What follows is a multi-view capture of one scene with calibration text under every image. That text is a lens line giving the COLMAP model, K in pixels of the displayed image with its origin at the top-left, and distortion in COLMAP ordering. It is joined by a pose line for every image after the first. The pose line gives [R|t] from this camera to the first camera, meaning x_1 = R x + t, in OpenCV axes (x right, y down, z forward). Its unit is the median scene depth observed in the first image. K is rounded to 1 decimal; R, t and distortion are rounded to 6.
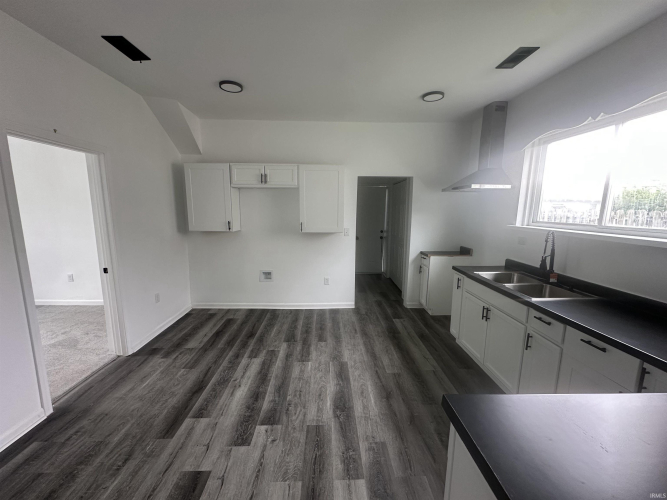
lens RADIAL K [[266.7, 0, 333.7], [0, 266.7, 254.2], [0, 0, 1]] dist [-0.001346, -0.000385]
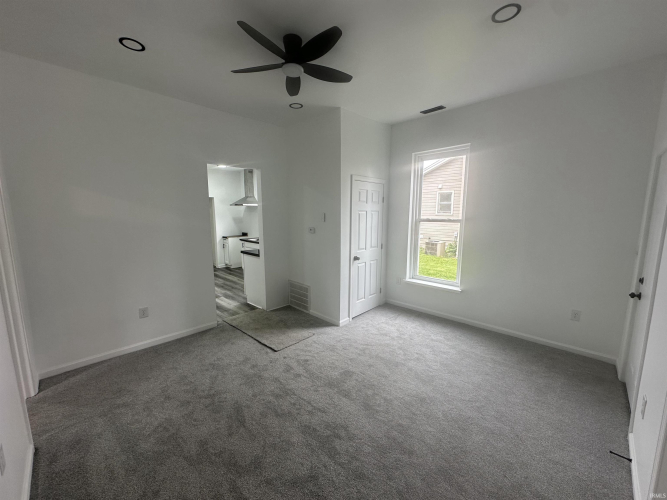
lens RADIAL K [[266.7, 0, 333.9], [0, 266.7, 248.1], [0, 0, 1]] dist [-0.001346, -0.000385]
pose [[0.717820, -0.098786, 0.689185, -0.733180], [0.111989, 0.993376, 0.025746, 0.197912], [-0.687163, 0.058700, 0.724128, -1.575962]]
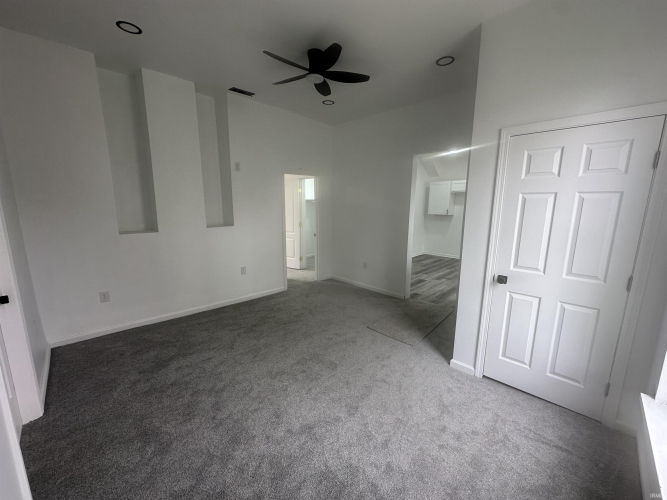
lens RADIAL K [[266.7, 0, 335.1], [0, 266.7, 248.7], [0, 0, 1]] dist [-0.001346, -0.000385]
pose [[0.681692, 0.122170, -0.721367, 0.785232], [-0.115081, 0.991591, 0.059183, 0.225650], [0.722532, 0.042671, 0.690020, -1.525308]]
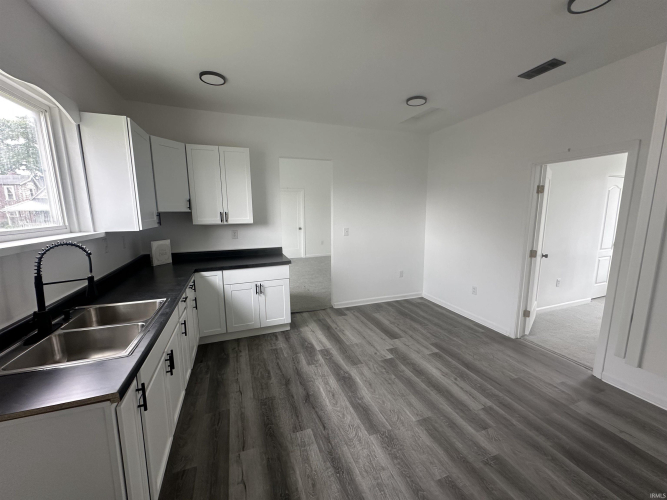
lens RADIAL K [[266.7, 0, 332.9], [0, 266.7, 251.0], [0, 0, 1]] dist [-0.001346, -0.000385]
pose [[-0.947879, 0.042309, -0.315808, 0.380768], [-0.059834, 0.949877, 0.306843, -0.279612], [0.312961, 0.309746, -0.897838, 1.643632]]
